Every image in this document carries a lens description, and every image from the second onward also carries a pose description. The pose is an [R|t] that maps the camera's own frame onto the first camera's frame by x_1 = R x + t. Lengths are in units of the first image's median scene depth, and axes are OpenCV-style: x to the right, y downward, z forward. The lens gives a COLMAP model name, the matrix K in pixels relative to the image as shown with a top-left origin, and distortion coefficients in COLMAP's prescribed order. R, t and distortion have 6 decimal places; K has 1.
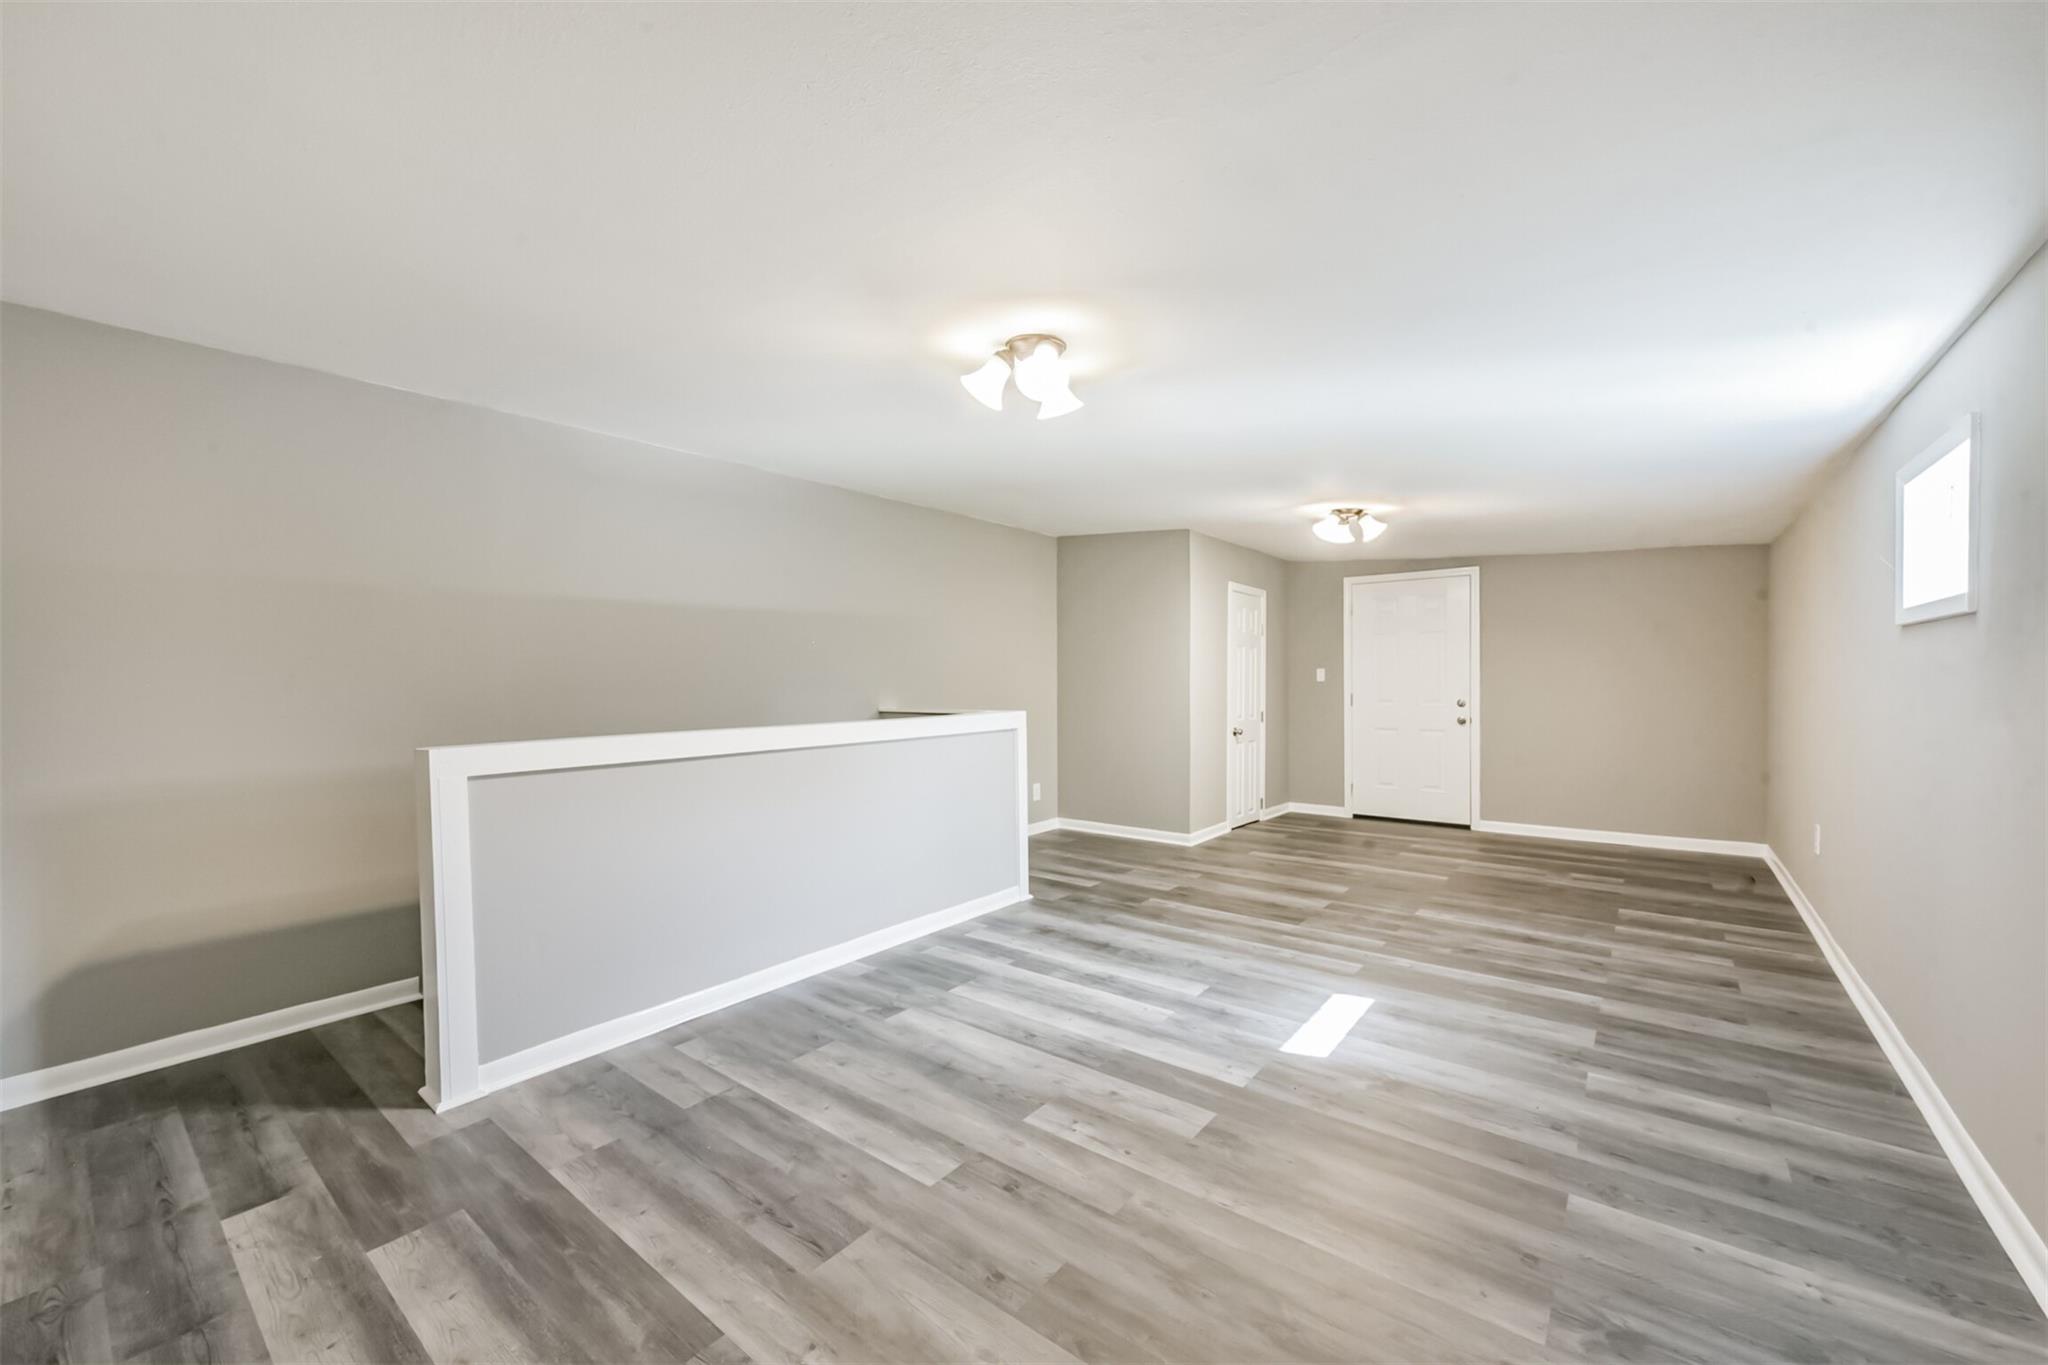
lens RADIAL K [[802.6, 0, 1013.6], [0, 802.6, 685.9], [0, 0, 1]] dist [0.004937, -0.002294]
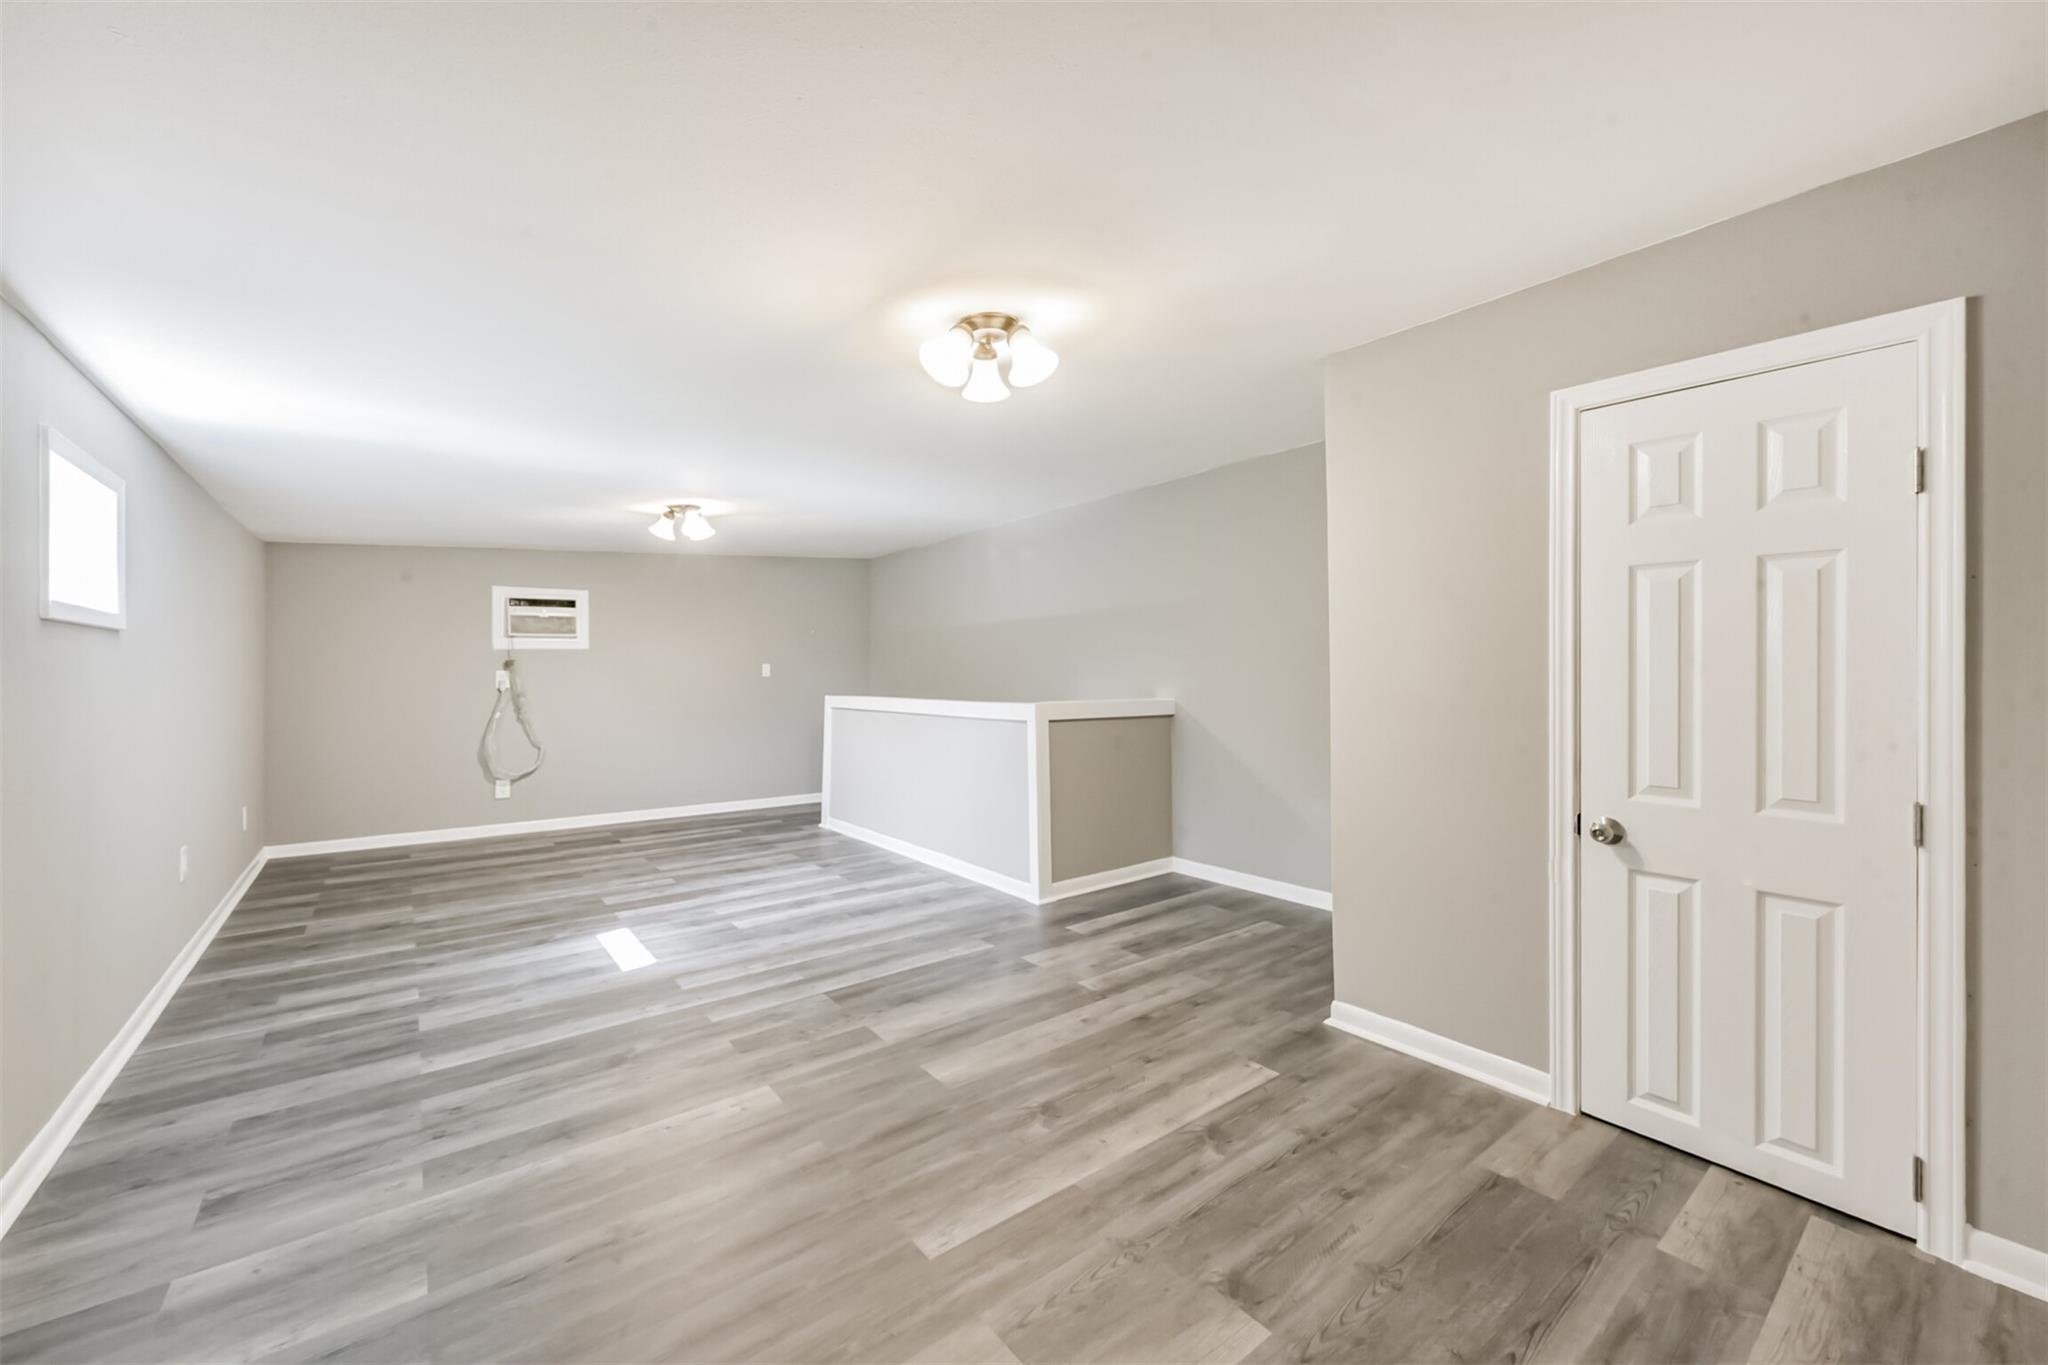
lens RADIAL K [[802.6, 0, 1015.5], [0, 802.6, 674.8], [0, 0, 1]] dist [0.004937, -0.002294]
pose [[-0.242453, 0.014044, -0.970062, 1.360420], [-0.000080, 0.999895, 0.014496, -0.022231], [0.970163, 0.003592, -0.242426, 1.767515]]
